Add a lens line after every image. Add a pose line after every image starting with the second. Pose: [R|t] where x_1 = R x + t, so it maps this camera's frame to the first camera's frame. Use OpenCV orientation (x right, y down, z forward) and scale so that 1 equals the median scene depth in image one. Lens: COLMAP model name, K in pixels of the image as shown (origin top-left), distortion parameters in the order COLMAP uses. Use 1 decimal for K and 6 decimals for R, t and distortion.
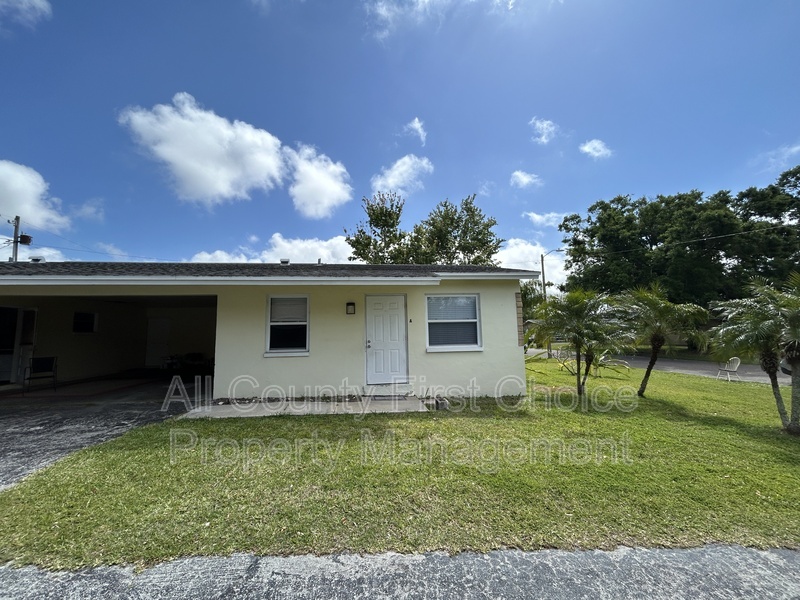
lens RADIAL K [[324.7, 0, 396.0], [0, 324.7, 299.3], [0, 0, 1]] dist [0.019838, -0.000116]
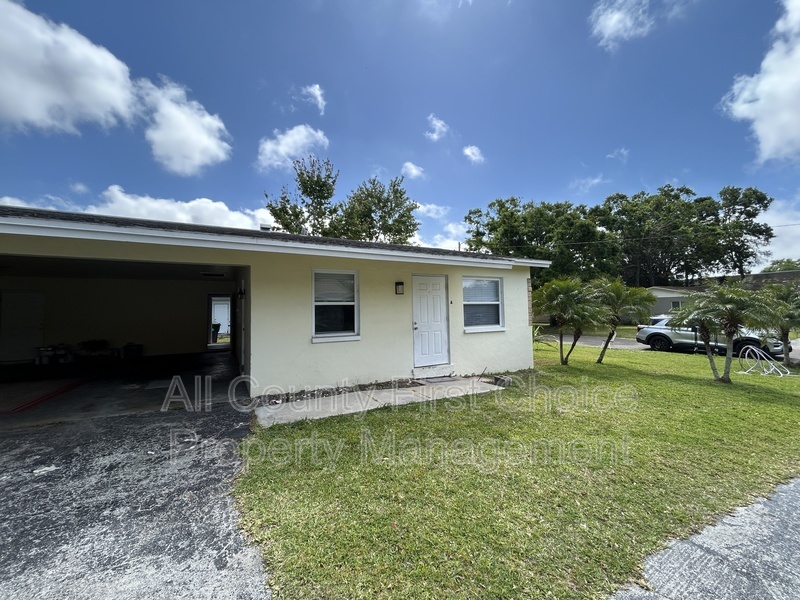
lens RADIAL K [[328.6, 0, 400.0], [0, 328.6, 288.4], [0, 0, 1]] dist [-0.003192, -0.000191]
pose [[0.926875, 0.028917, 0.374254, -0.138181], [-0.040346, 0.998927, 0.022736, 0.002207], [-0.373195, -0.036173, 0.927048, 0.036358]]
